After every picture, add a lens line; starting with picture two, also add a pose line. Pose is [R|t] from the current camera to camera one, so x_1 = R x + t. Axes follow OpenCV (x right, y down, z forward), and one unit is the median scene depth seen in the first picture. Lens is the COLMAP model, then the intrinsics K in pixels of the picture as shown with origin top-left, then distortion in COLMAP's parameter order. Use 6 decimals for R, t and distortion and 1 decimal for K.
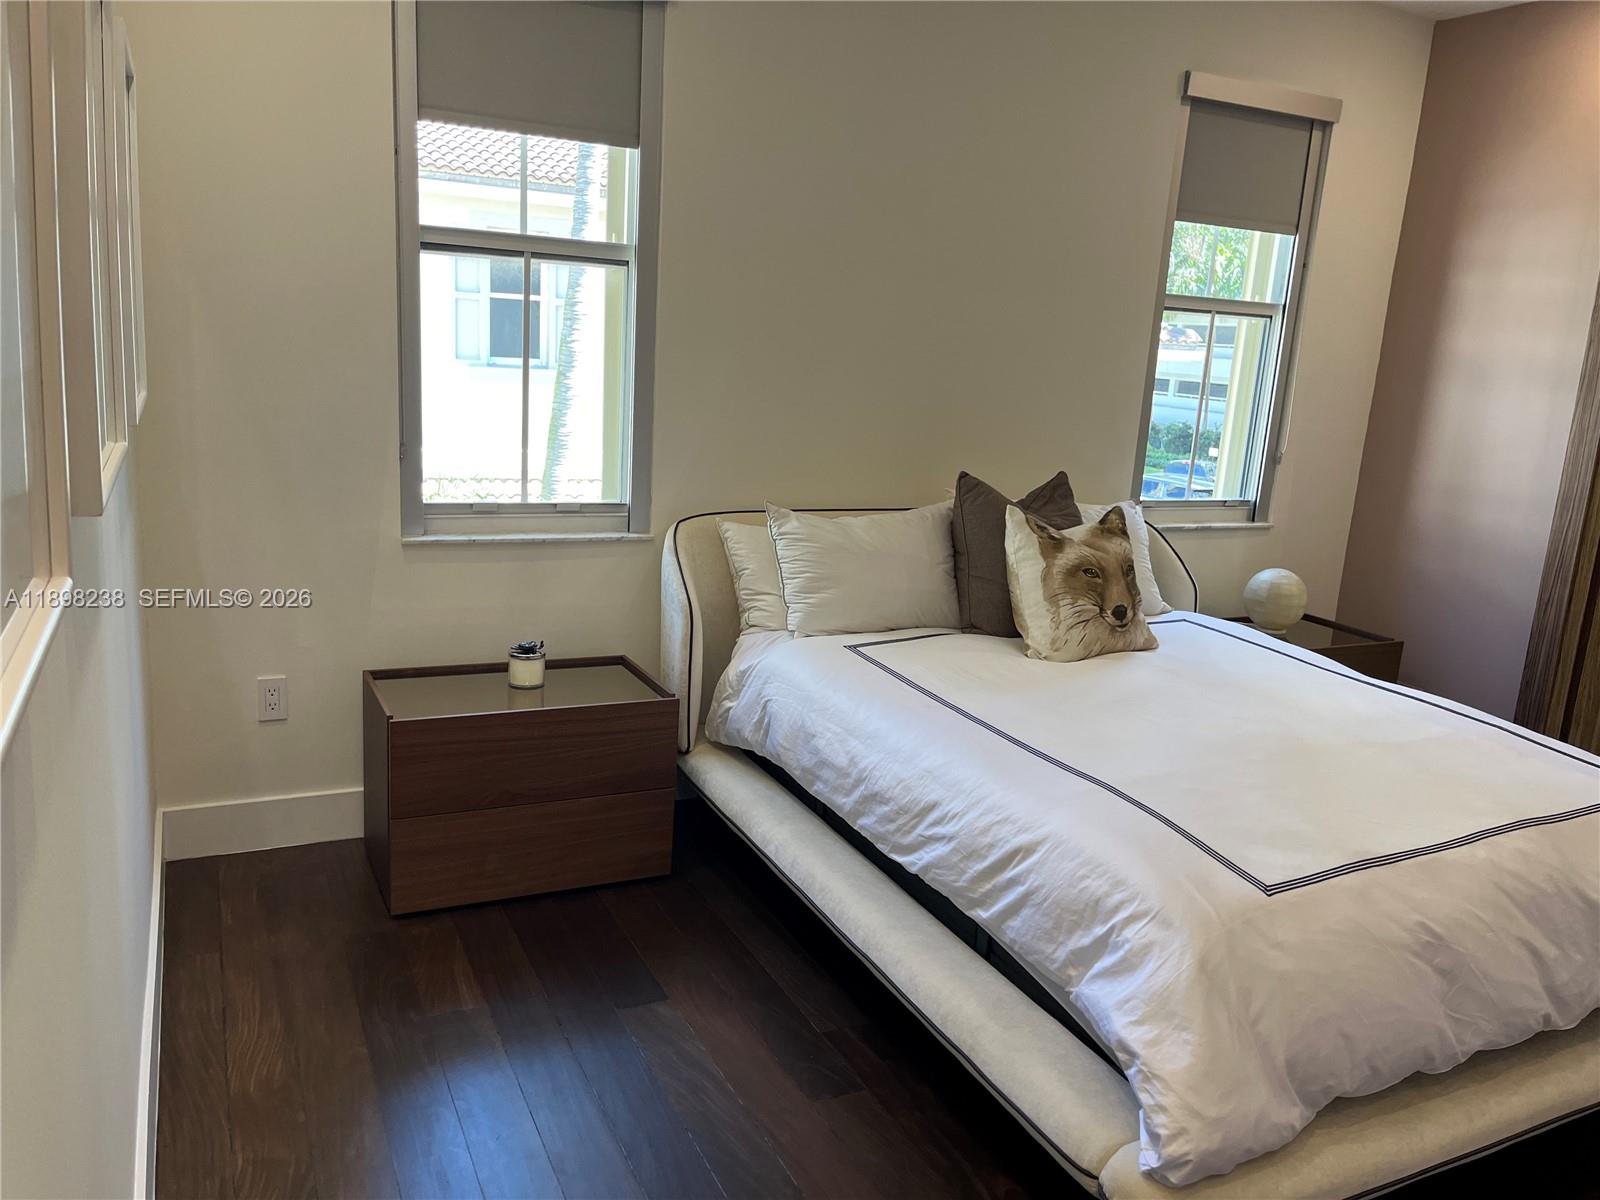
lens RADIAL K [[1203.2, 0, 811.7], [0, 1203.2, 600.1], [0, 0, 1]] dist [0.025148, -0.022593]
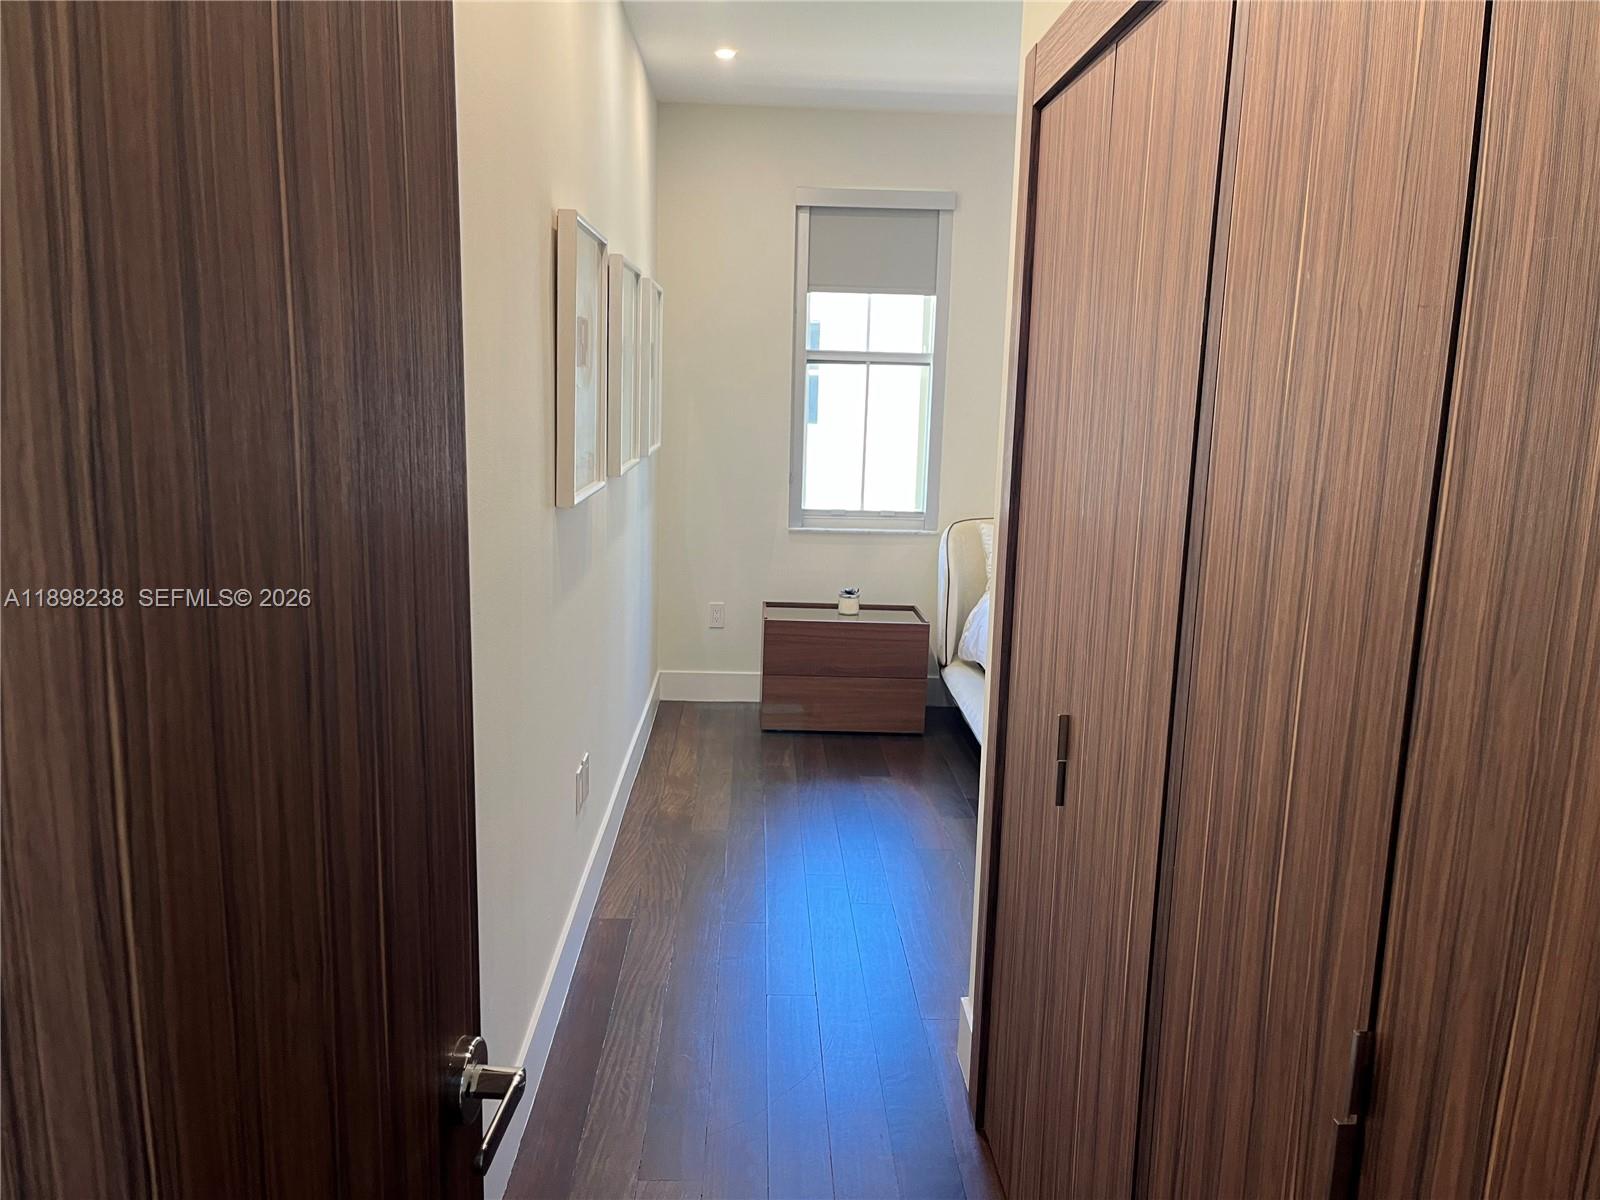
lens RADIAL K [[1203.2, 0, 793.8], [0, 1203.2, 603.1], [0, 0, 1]] dist [0.025148, -0.022593]
pose [[0.905108, 0.035139, -0.423727, 0.397120], [-0.061352, 0.996943, -0.048377, 0.137202], [0.420731, 0.069783, 0.904497, -0.547551]]
